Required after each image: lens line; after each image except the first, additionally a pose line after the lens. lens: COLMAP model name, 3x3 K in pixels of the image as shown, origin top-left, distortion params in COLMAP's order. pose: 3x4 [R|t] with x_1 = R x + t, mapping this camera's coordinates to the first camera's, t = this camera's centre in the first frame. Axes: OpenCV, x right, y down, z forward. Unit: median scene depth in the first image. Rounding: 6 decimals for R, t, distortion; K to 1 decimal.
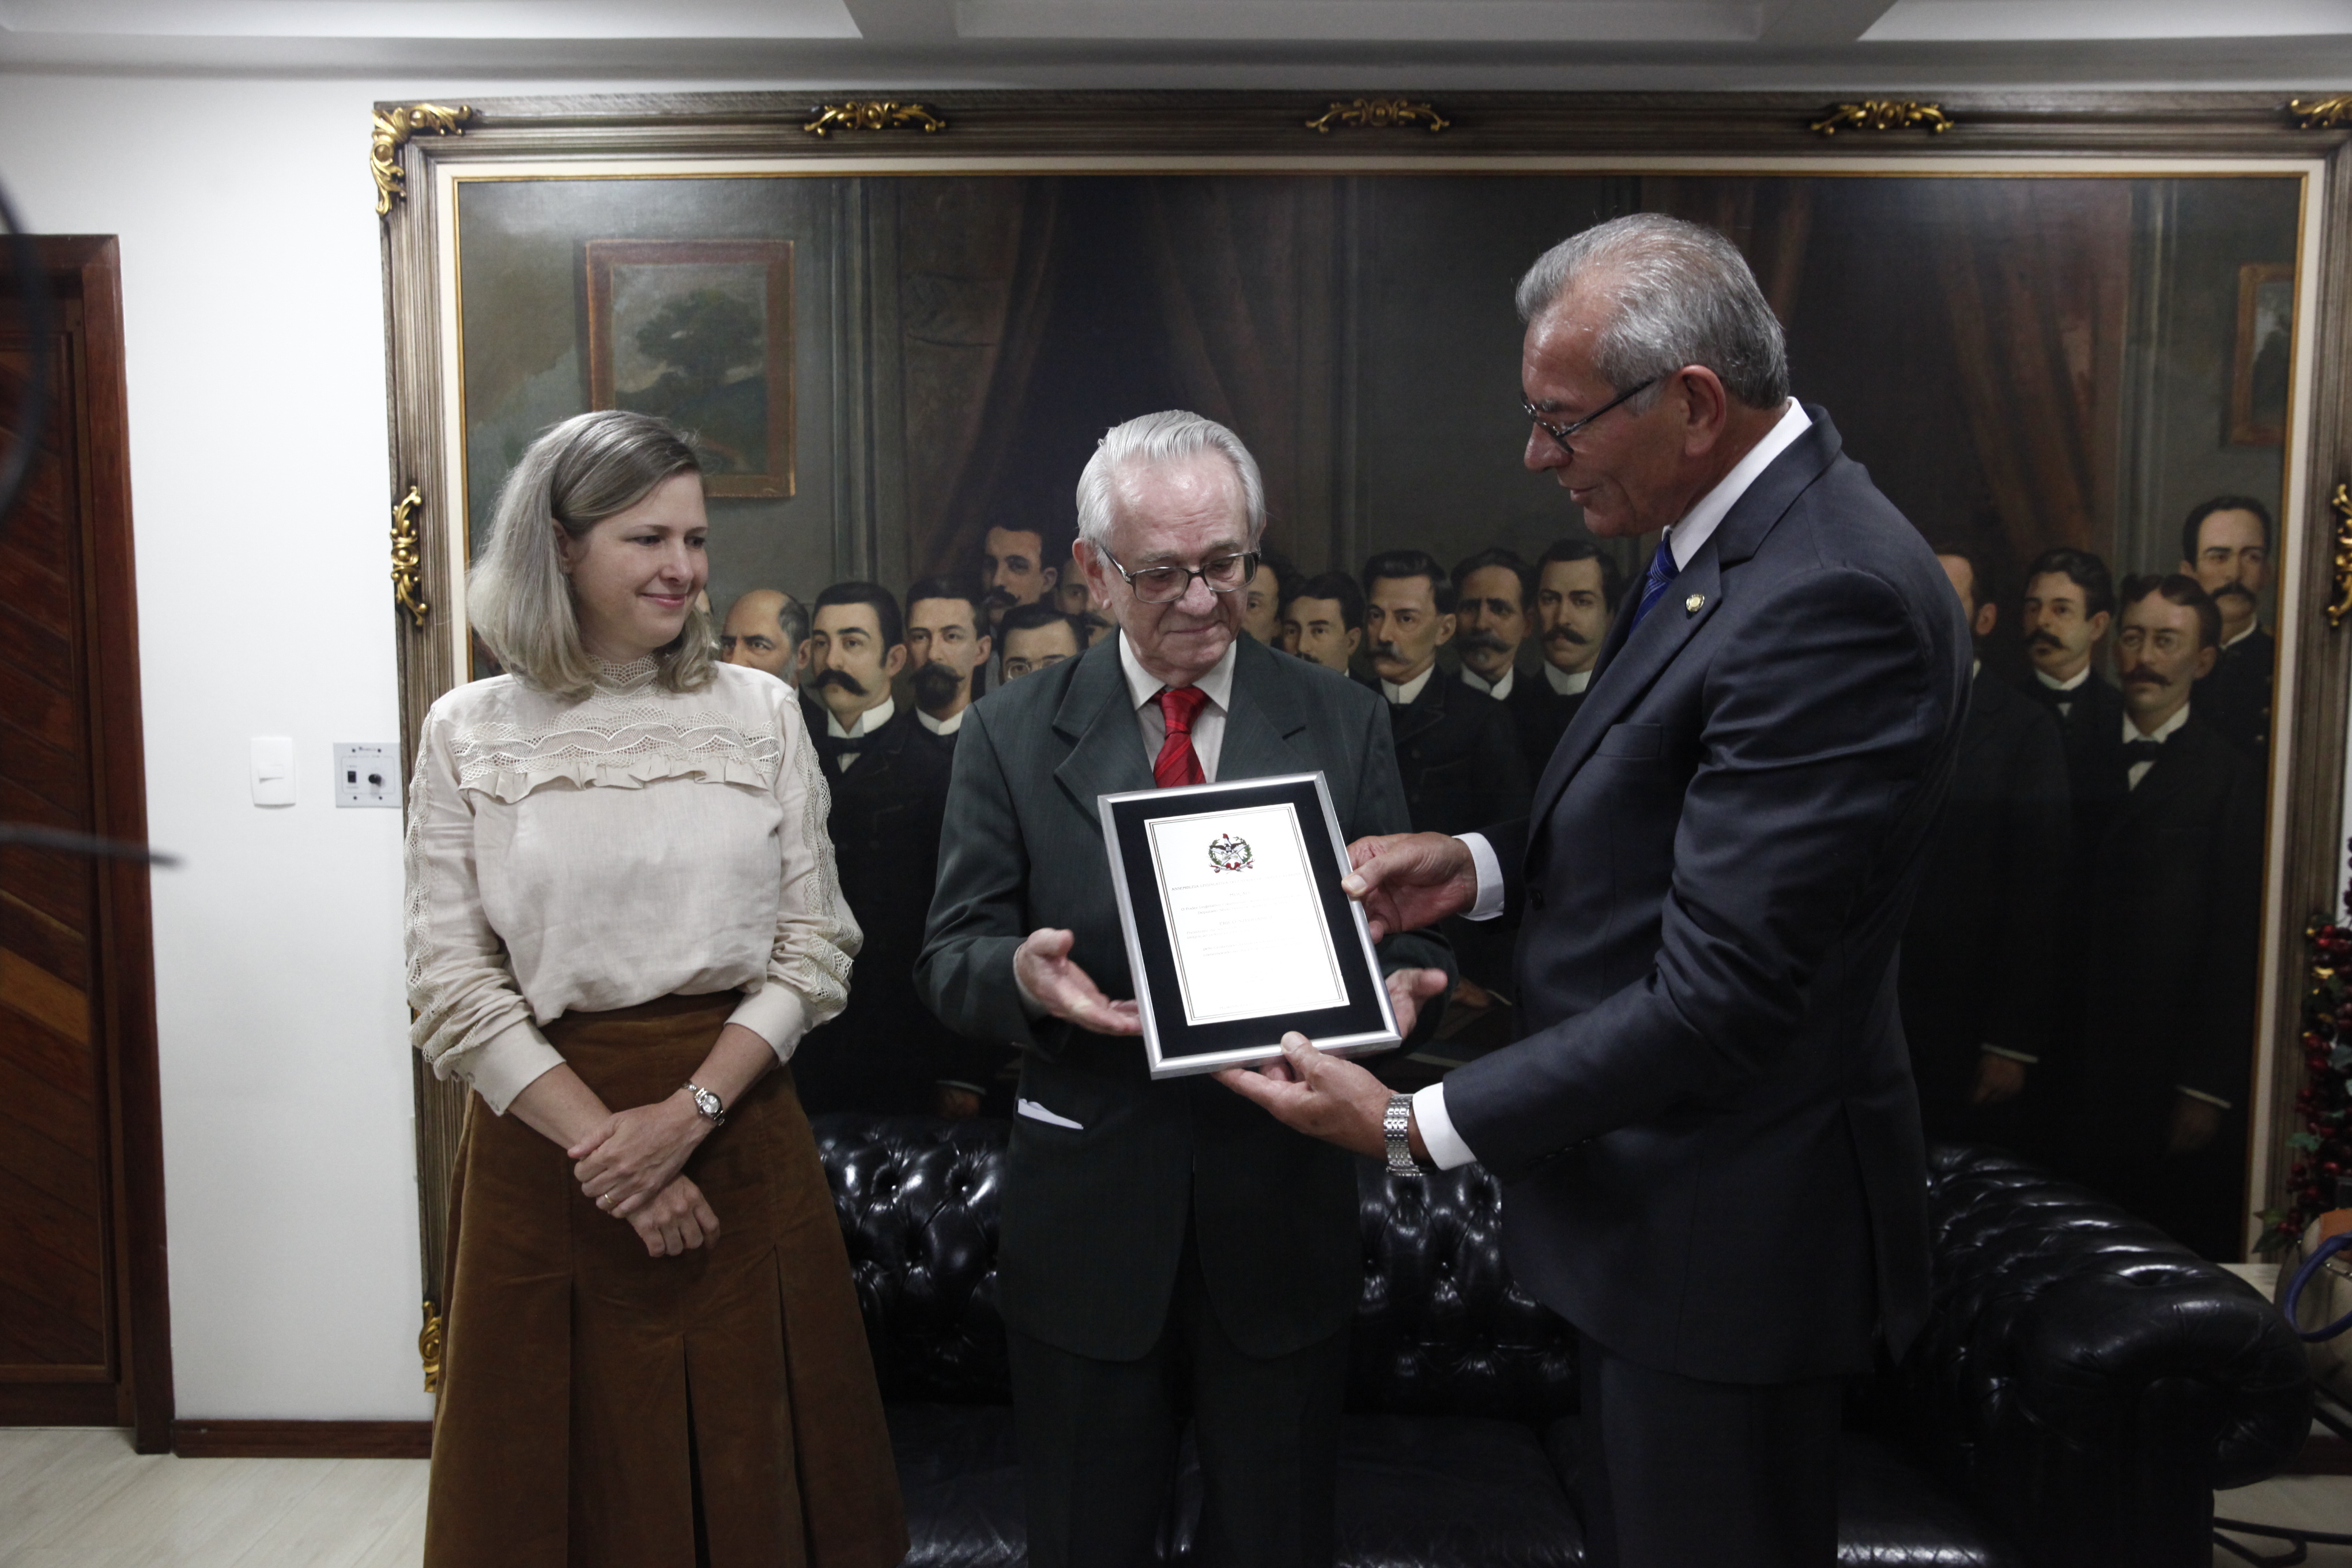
lens RADIAL K [[1906.6, 0, 1174.0], [0, 1906.6, 787.8], [0, 0, 1]] dist [-0.073818, 0.100208]
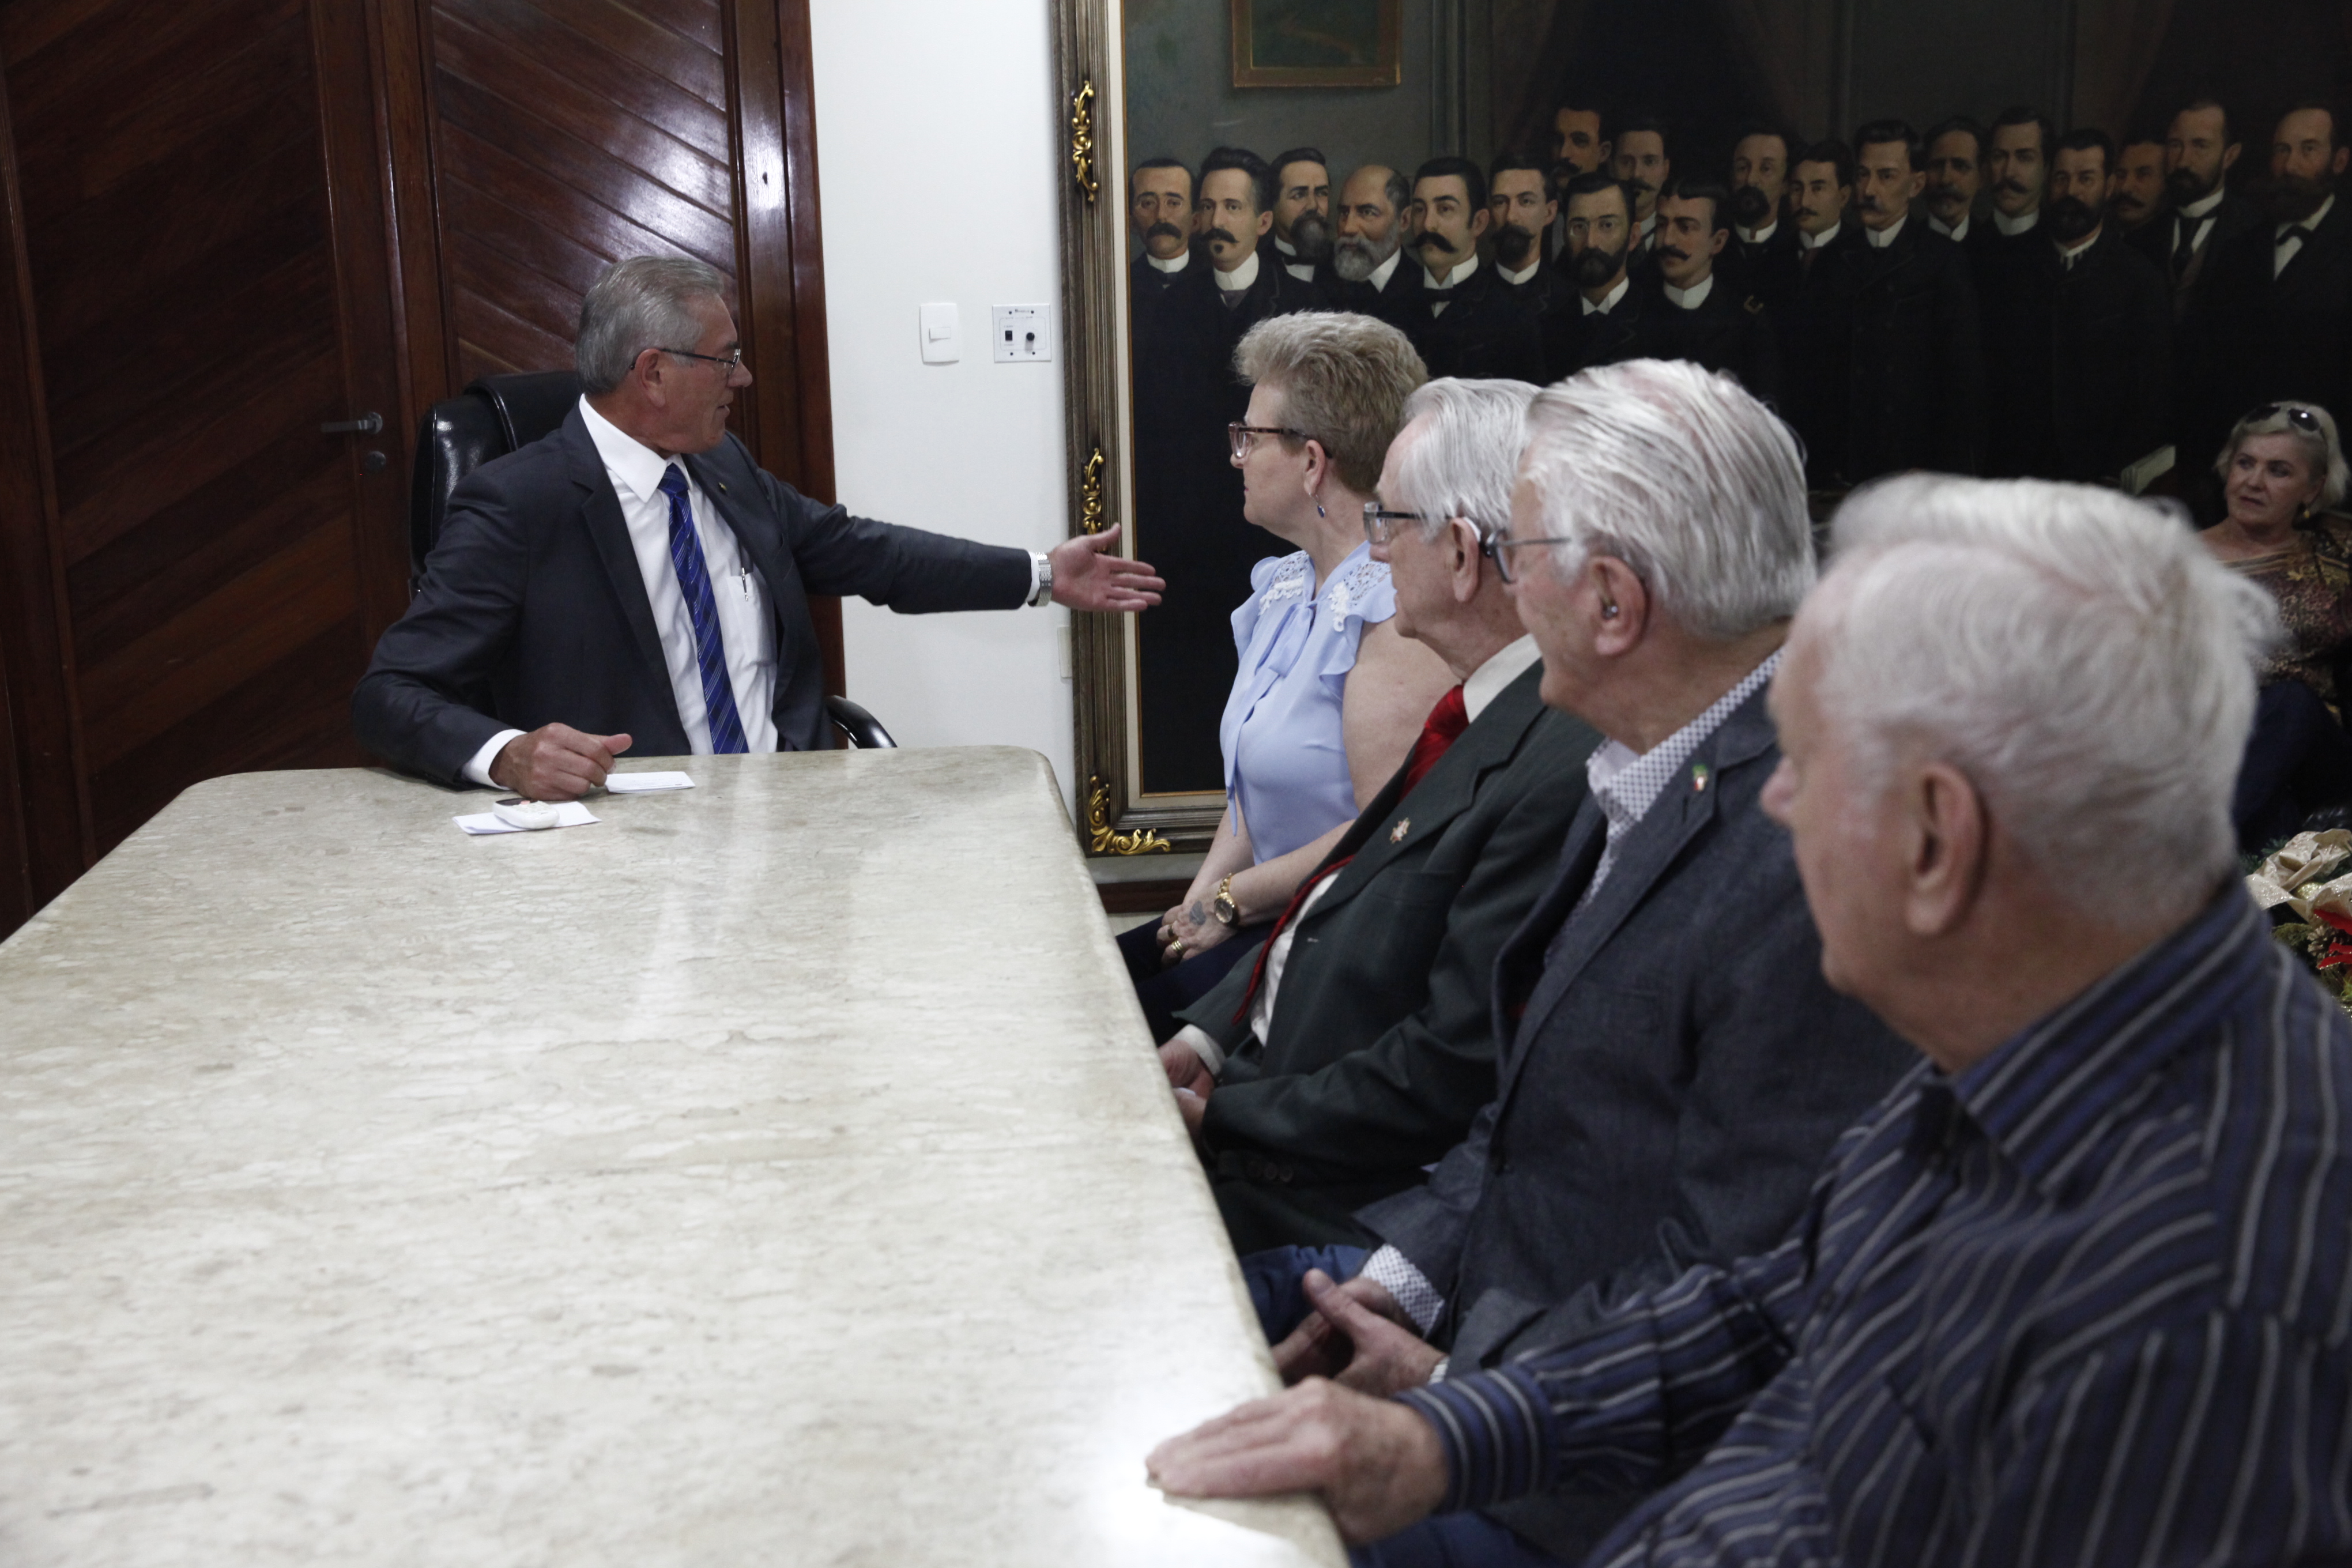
lens RADIAL K [[2700.2, 0, 1167.6], [0, 2700.2, 794.0], [0, 0, 1]] dist [0.026427, 0.105214]
pose [[0.990689, -0.050757, 0.126325, -0.588160], [0.034799, 0.991487, 0.125470, 0.071965], [-0.131618, -0.119906, 0.984022, -0.726167]]
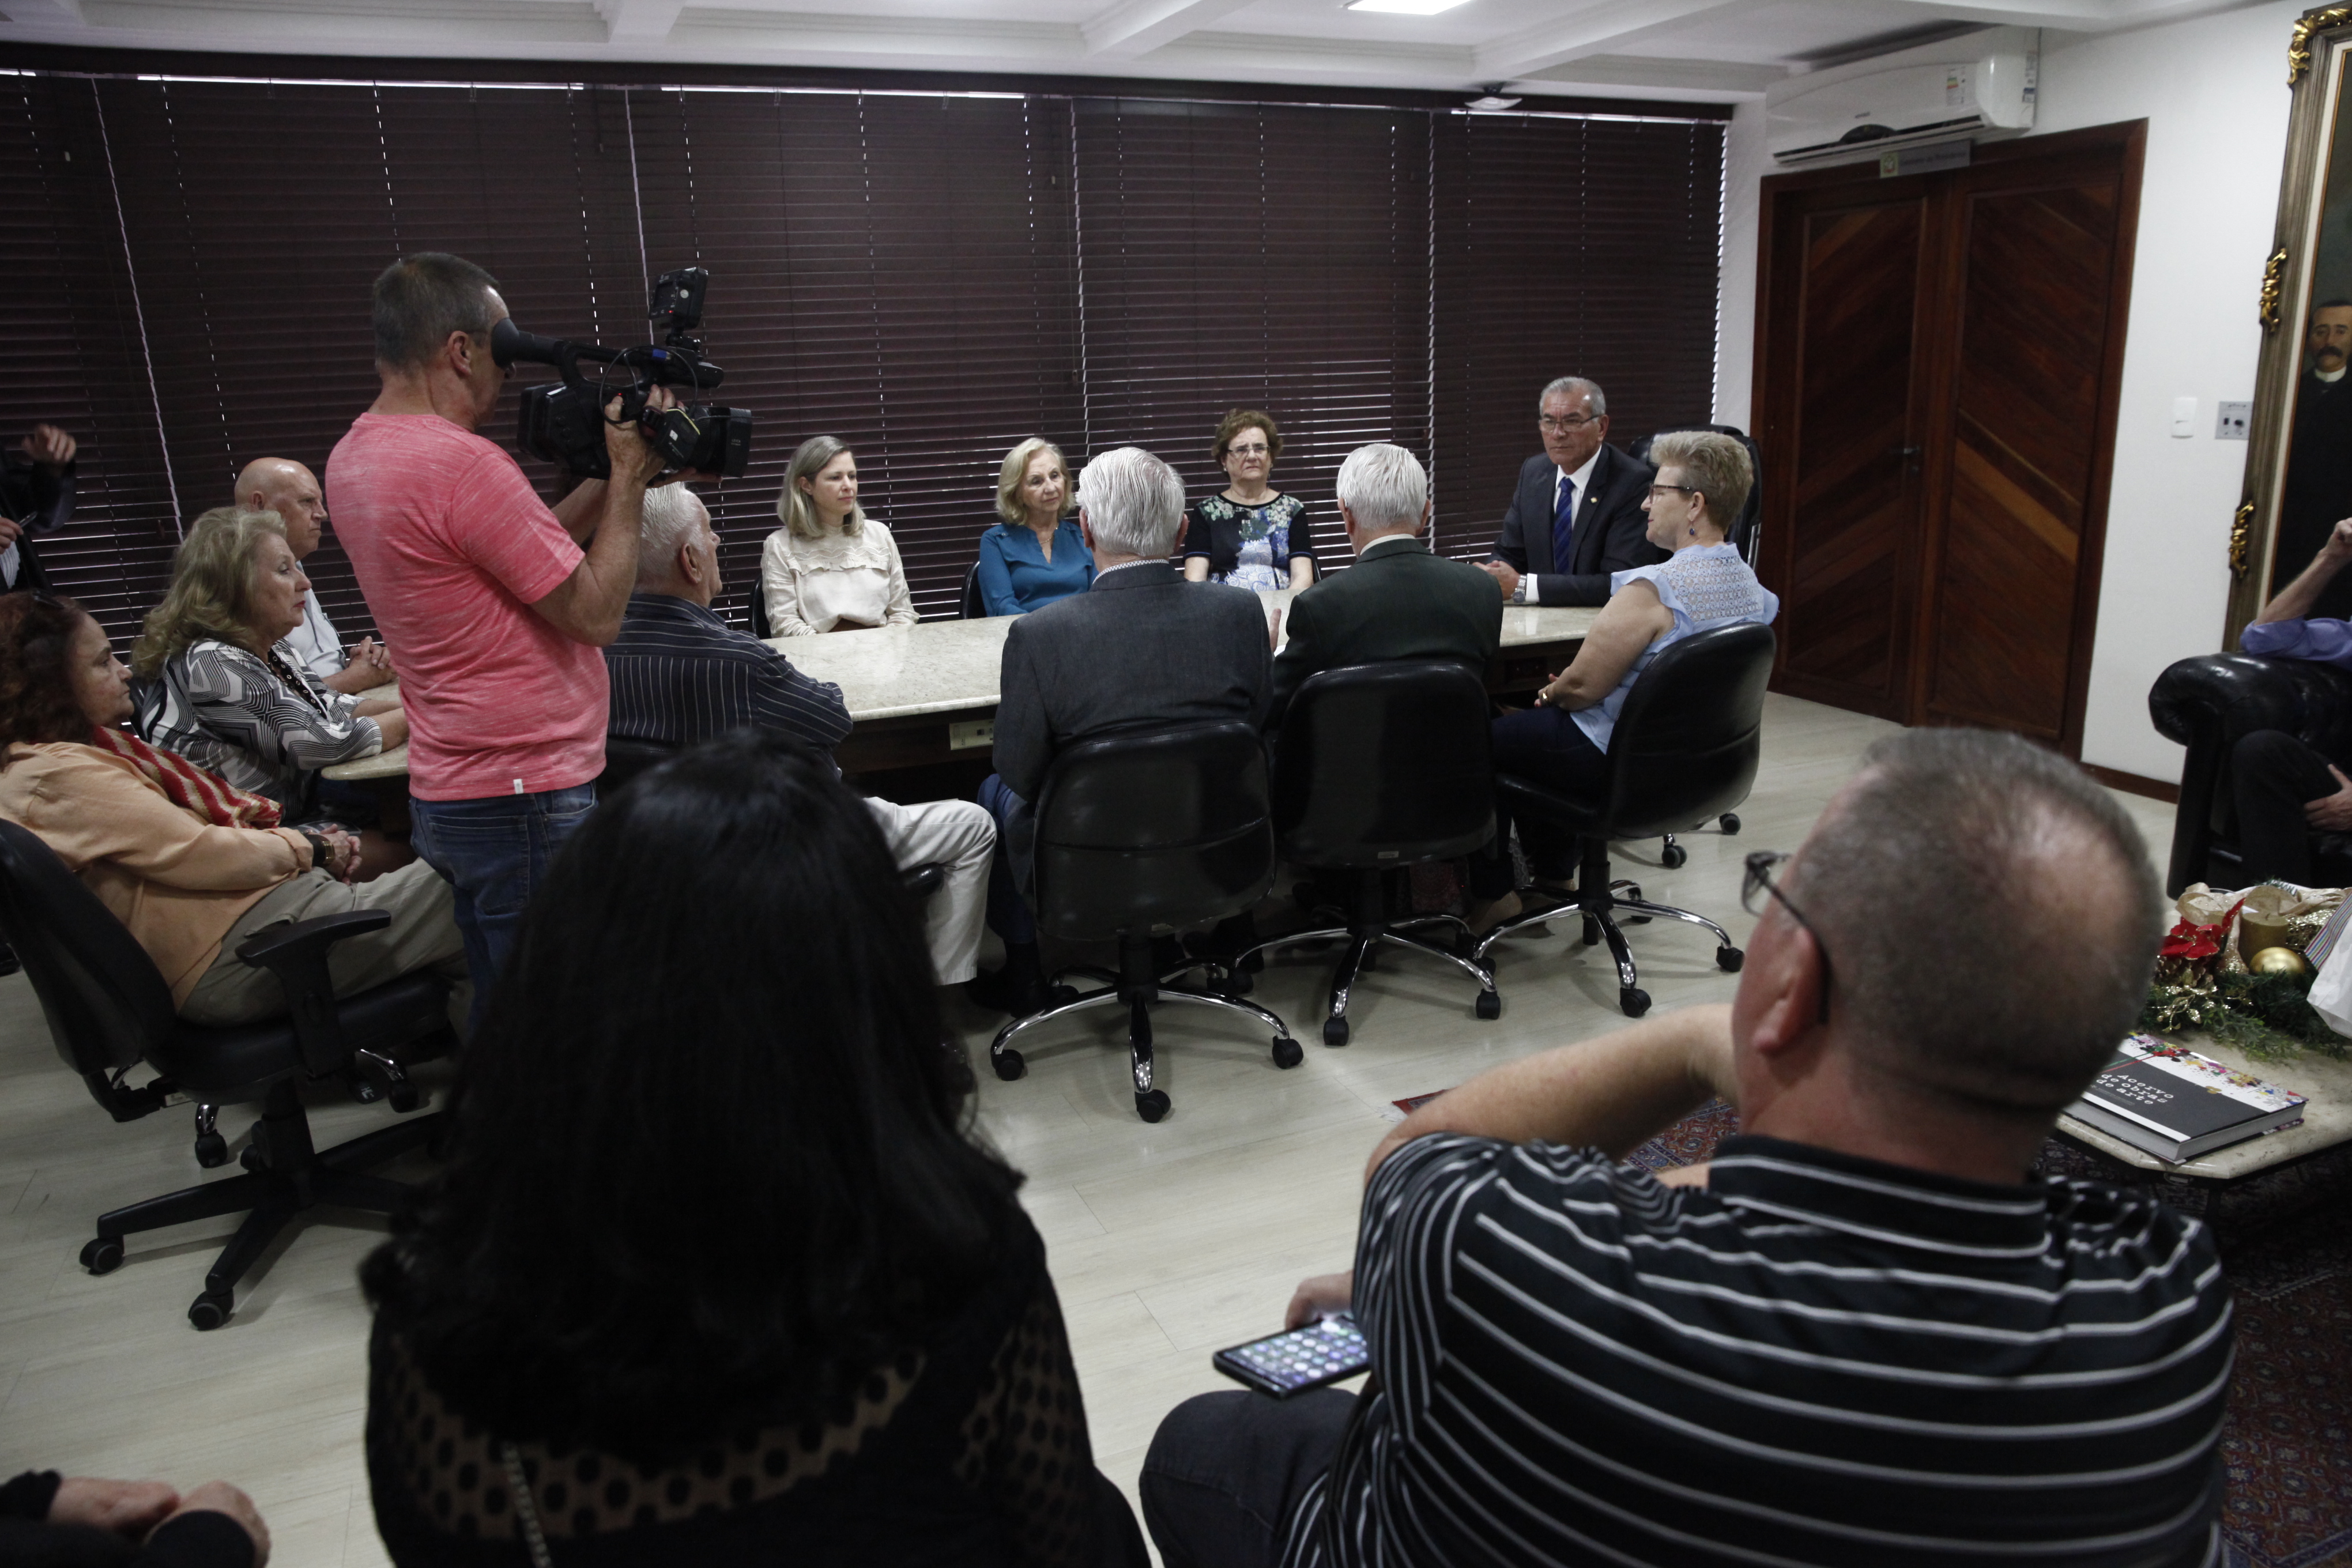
lens RADIAL K [[1596.7, 0, 1177.6], [0, 1596.7, 794.9], [0, 0, 1]] dist [-0.110744, 0.081438]
pose [[0.397223, 0.227719, -0.889021, 0.561429], [-0.038433, 0.972003, 0.231802, 0.039480], [0.916917, -0.057909, 0.394854, -0.515857]]
